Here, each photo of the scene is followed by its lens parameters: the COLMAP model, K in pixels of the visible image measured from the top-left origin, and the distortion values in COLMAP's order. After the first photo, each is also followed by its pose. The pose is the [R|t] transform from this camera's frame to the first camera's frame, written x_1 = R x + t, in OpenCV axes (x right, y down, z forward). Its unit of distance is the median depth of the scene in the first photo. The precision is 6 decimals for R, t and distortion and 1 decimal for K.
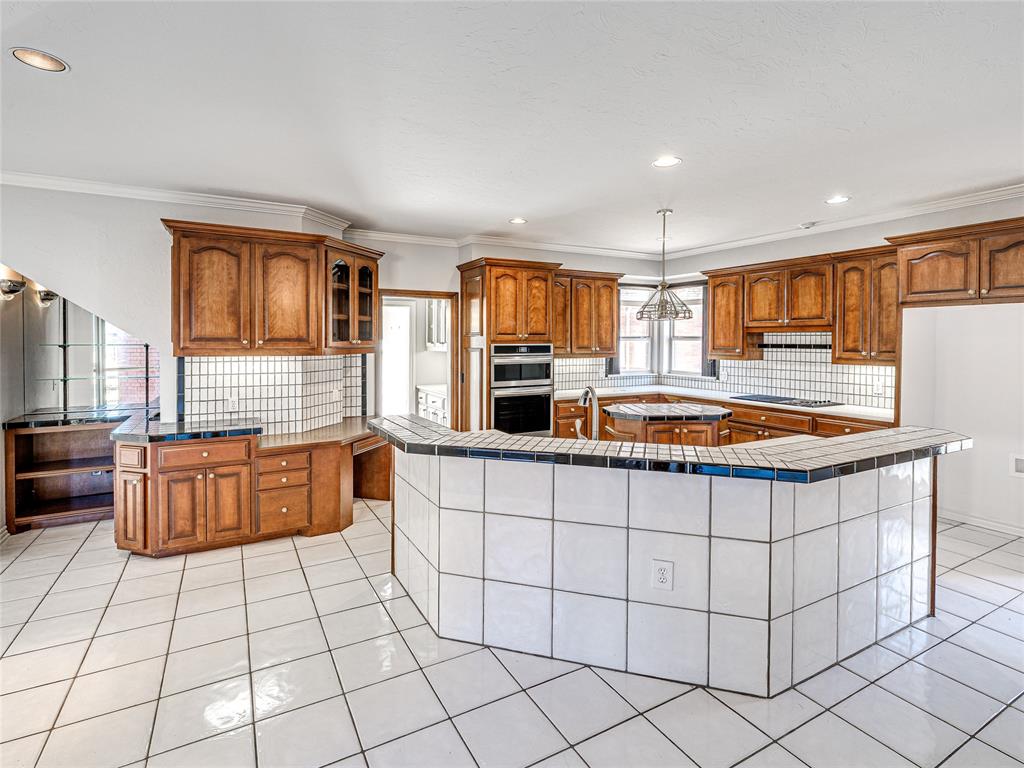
lens RADIAL K [[496.6, 0, 528.5], [0, 496.6, 345.4], [0, 0, 1]] dist [0.014515, -0.000307]
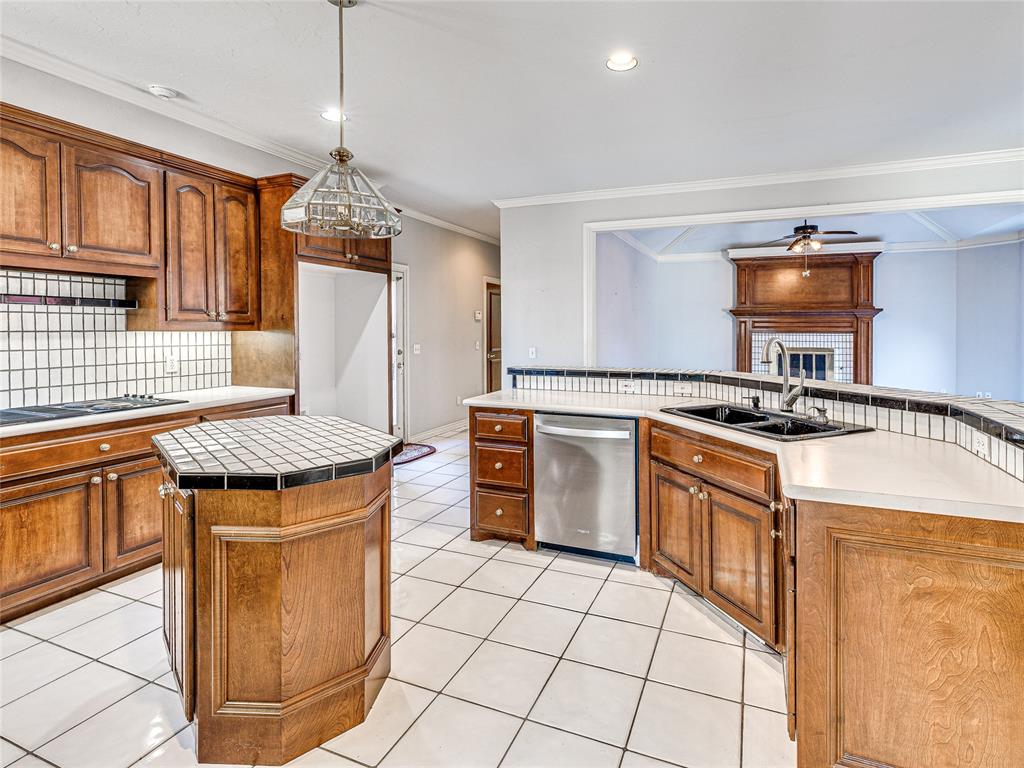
lens RADIAL K [[496.6, 0, 603.2], [0, 496.6, 321.8], [0, 0, 1]] dist [0.014515, -0.000307]
pose [[-0.646002, -0.000044, 0.763336, -0.205741], [0.002660, 0.999994, 0.002309, 0.024298], [-0.763331, 0.003522, -0.645998, 0.927335]]
